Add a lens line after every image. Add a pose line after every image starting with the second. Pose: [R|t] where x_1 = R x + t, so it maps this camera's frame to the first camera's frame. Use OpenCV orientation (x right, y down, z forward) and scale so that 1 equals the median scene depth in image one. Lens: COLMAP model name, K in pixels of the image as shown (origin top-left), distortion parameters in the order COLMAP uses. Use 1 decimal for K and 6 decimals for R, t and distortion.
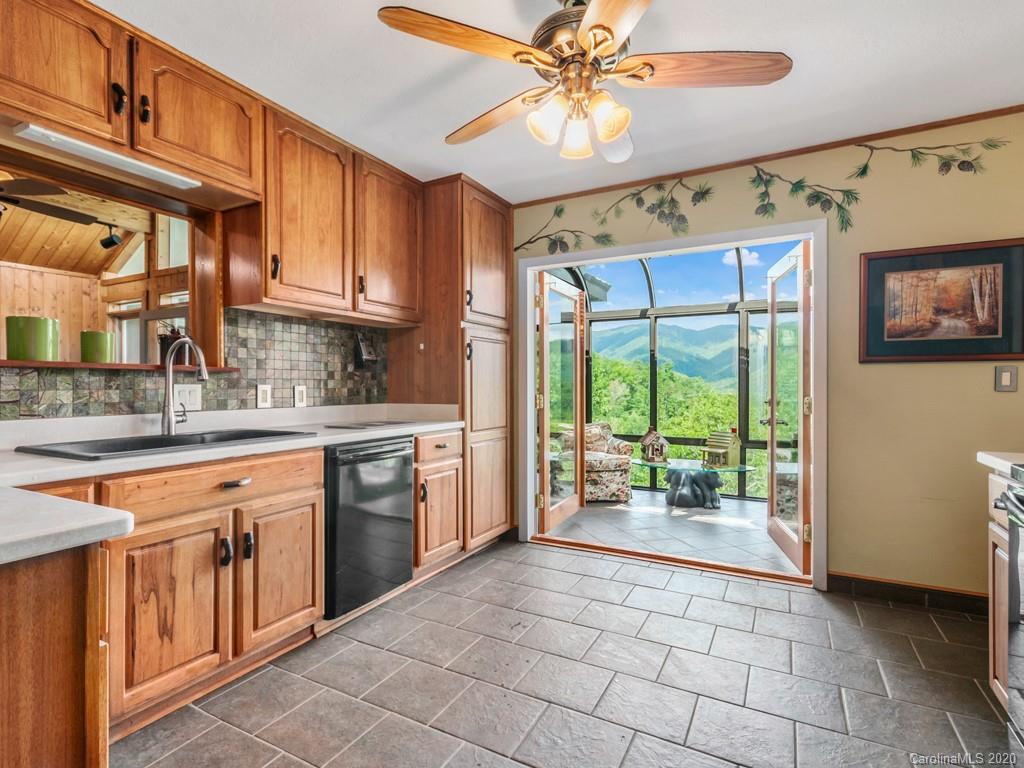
lens RADIAL K [[521.8, 0, 507.2], [0, 521.8, 381.1], [0, 0, 1]] dist [0.004729, 0.000772]
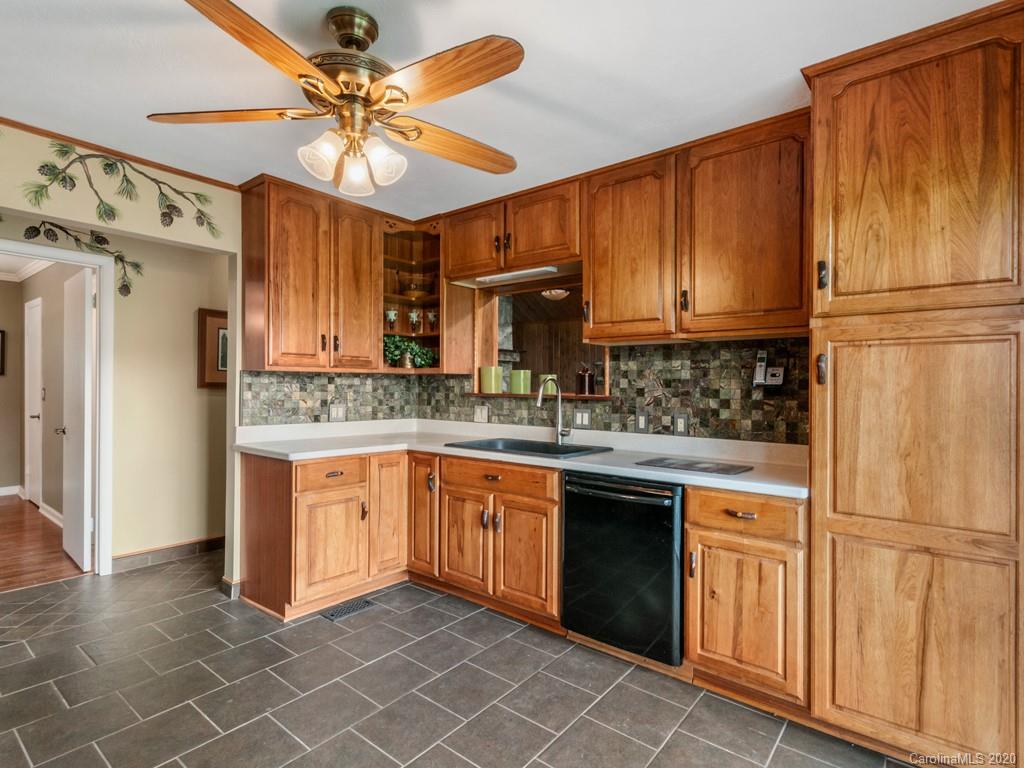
lens RADIAL K [[521.8, 0, 508.8], [0, 521.8, 388.5], [0, 0, 1]] dist [0.004729, 0.000772]
pose [[-0.177783, 0.002491, -0.984067, 0.690406], [-0.001972, 0.999994, 0.002888, -0.046004], [0.984068, 0.002454, -0.177777, 0.965527]]
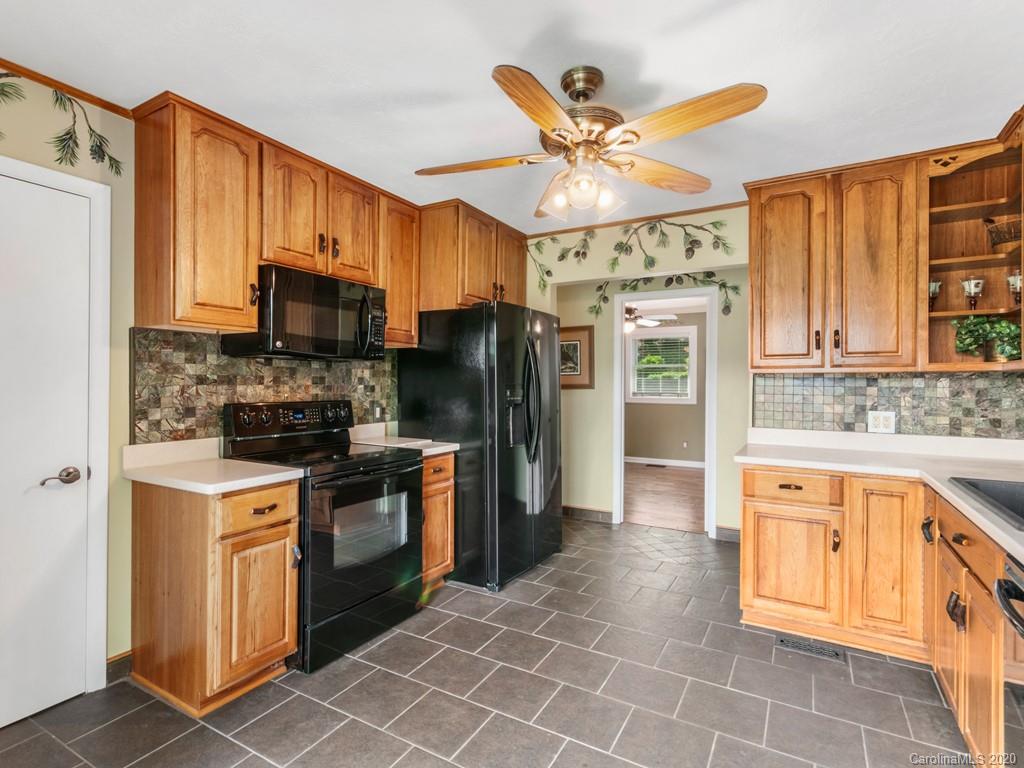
lens RADIAL K [[521.8, 0, 512.7], [0, 521.8, 385.9], [0, 0, 1]] dist [0.004729, 0.000772]
pose [[-0.999856, -0.004348, 0.016407, 0.172305], [-0.004408, 0.999984, -0.003637, -0.046631], [-0.016391, -0.003708, -0.999859, 1.417037]]
